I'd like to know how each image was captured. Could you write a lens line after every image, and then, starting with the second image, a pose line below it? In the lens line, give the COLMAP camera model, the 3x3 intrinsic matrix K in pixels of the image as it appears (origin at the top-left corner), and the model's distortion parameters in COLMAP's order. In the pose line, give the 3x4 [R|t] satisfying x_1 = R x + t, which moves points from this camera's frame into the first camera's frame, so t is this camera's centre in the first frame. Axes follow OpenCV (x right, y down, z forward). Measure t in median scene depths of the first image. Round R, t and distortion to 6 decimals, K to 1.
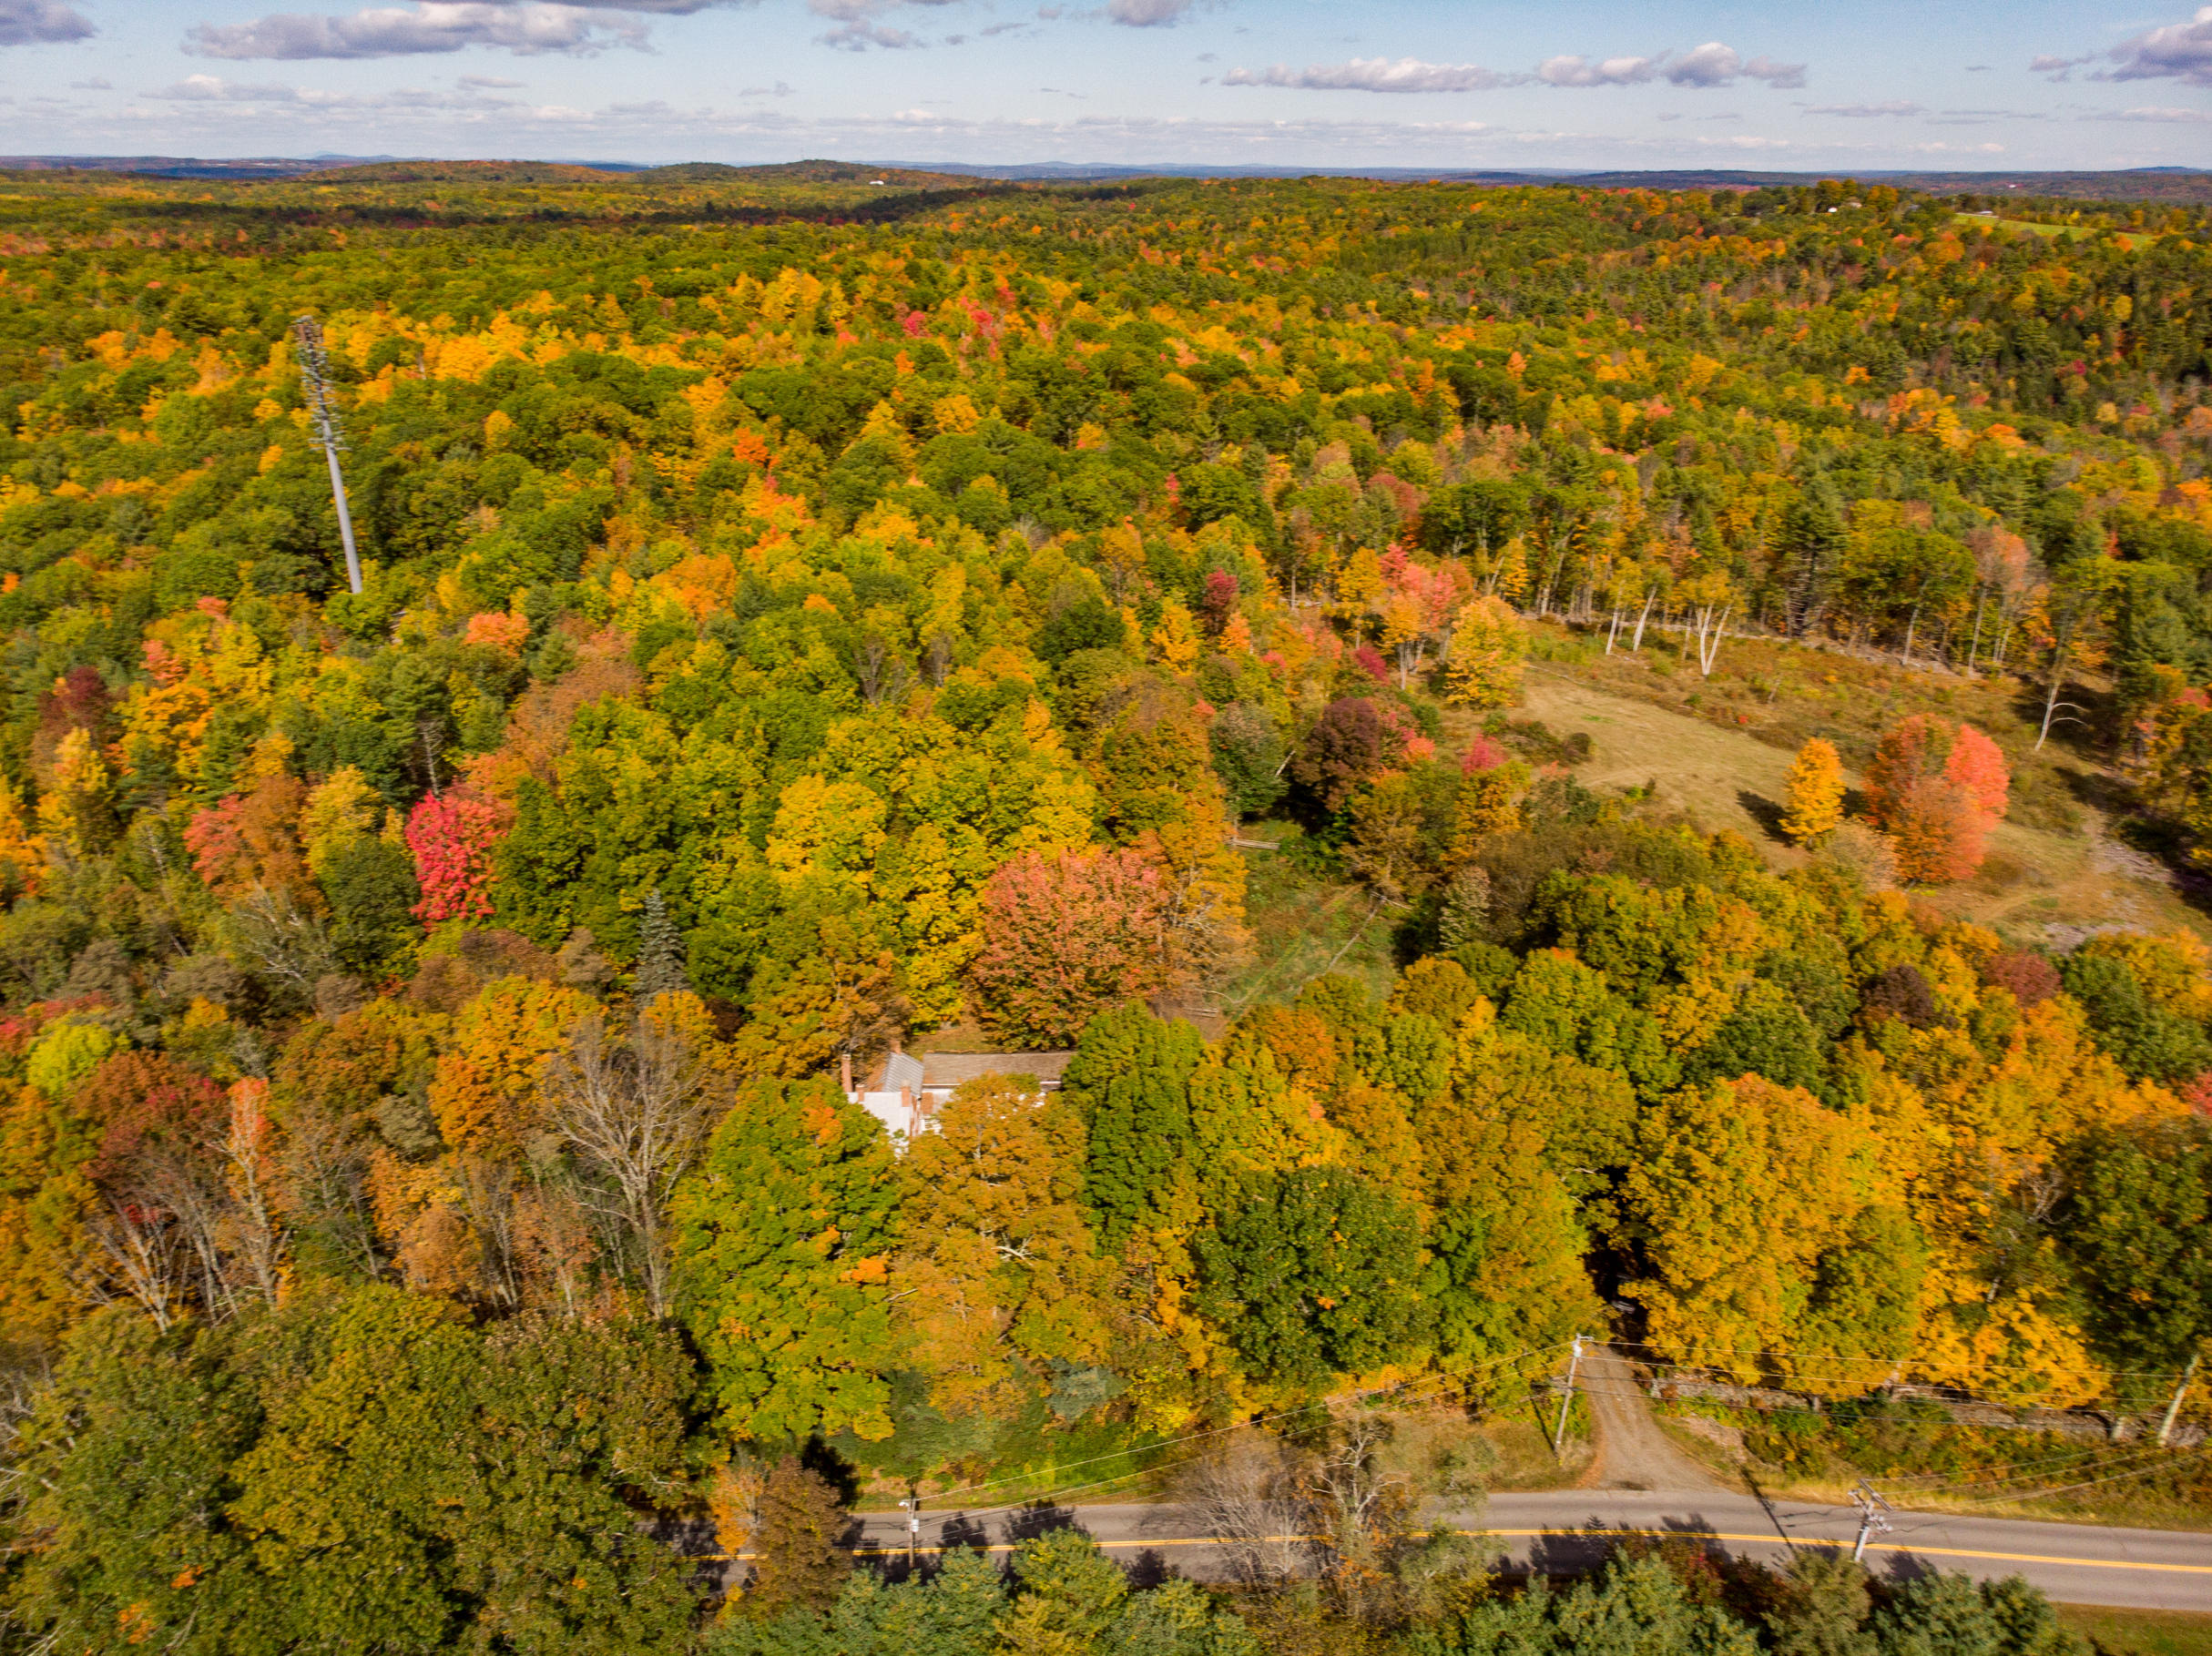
lens RADIAL K [[1631.6, 0, 1096.9], [0, 1631.6, 831.7], [0, 0, 1]] dist [0.006055, 0.011799]
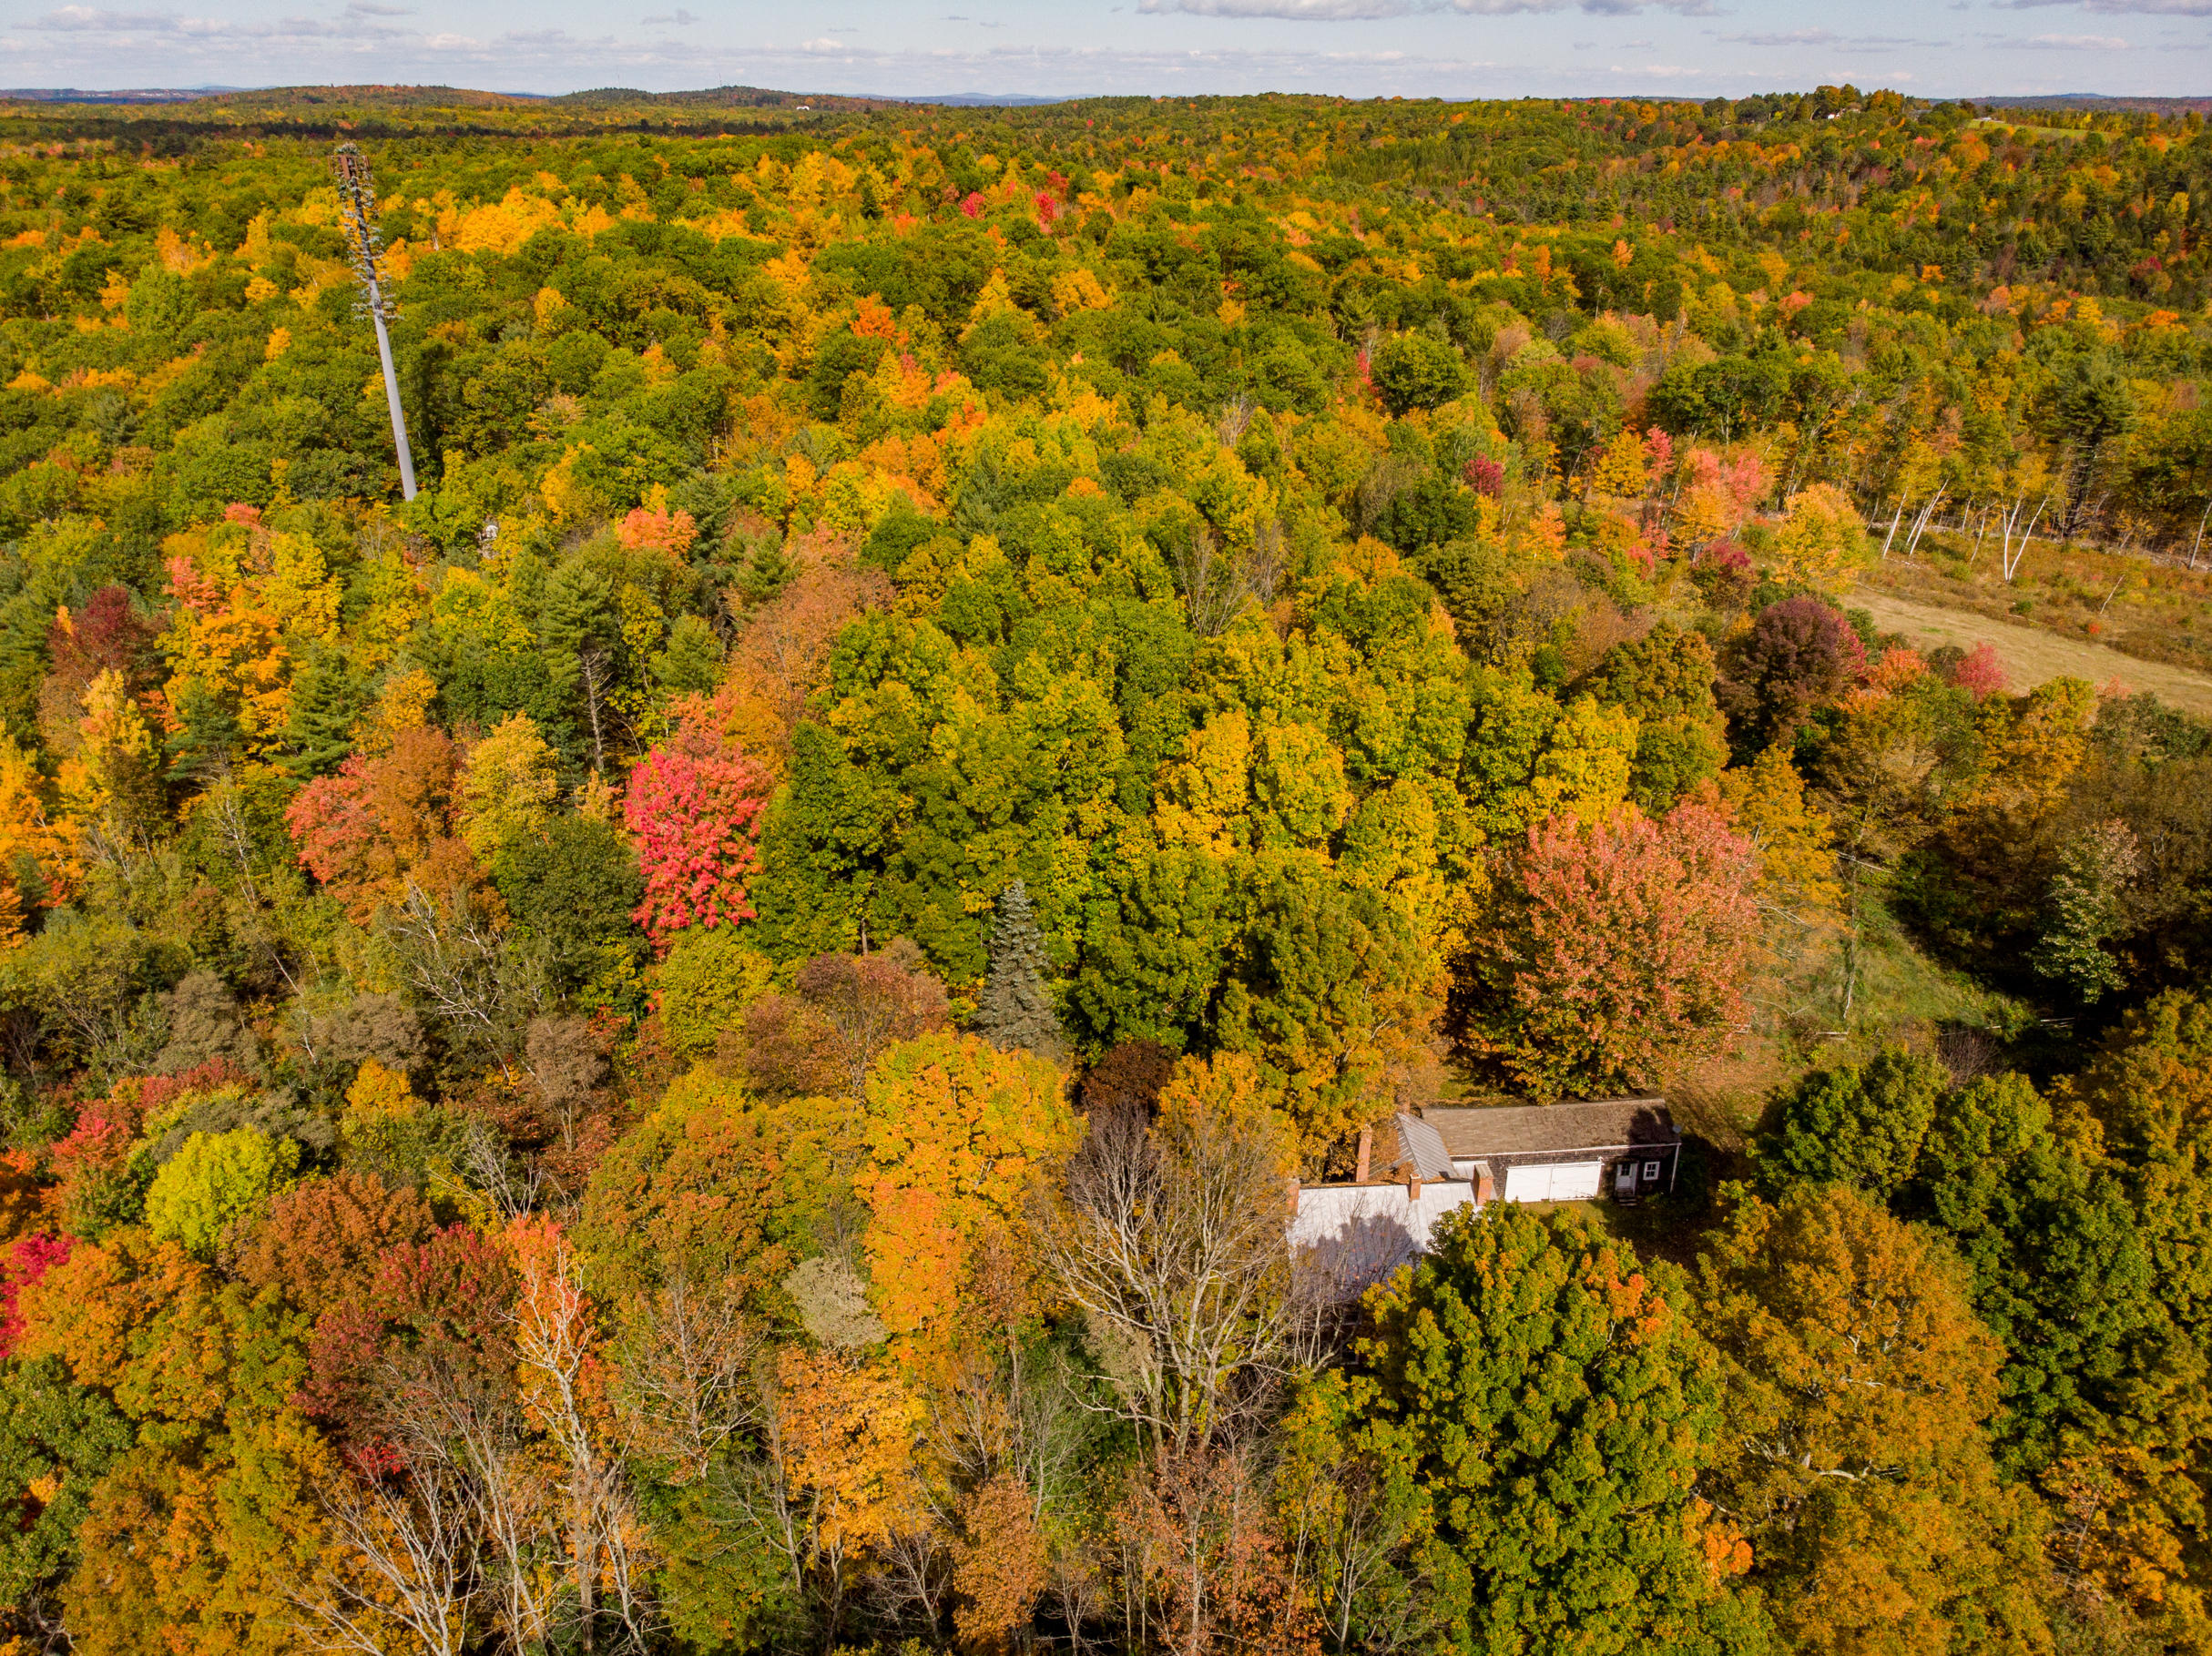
lens RADIAL K [[1629.6, 0, 1106.0], [0, 1629.6, 828.0], [0, 0, 1]] dist [0.006733, 0.008272]
pose [[0.998655, -0.022984, 0.046473, -0.207972], [0.021409, 0.999189, 0.034114, -0.007899], [-0.047219, -0.033074, 0.998337, 0.241835]]
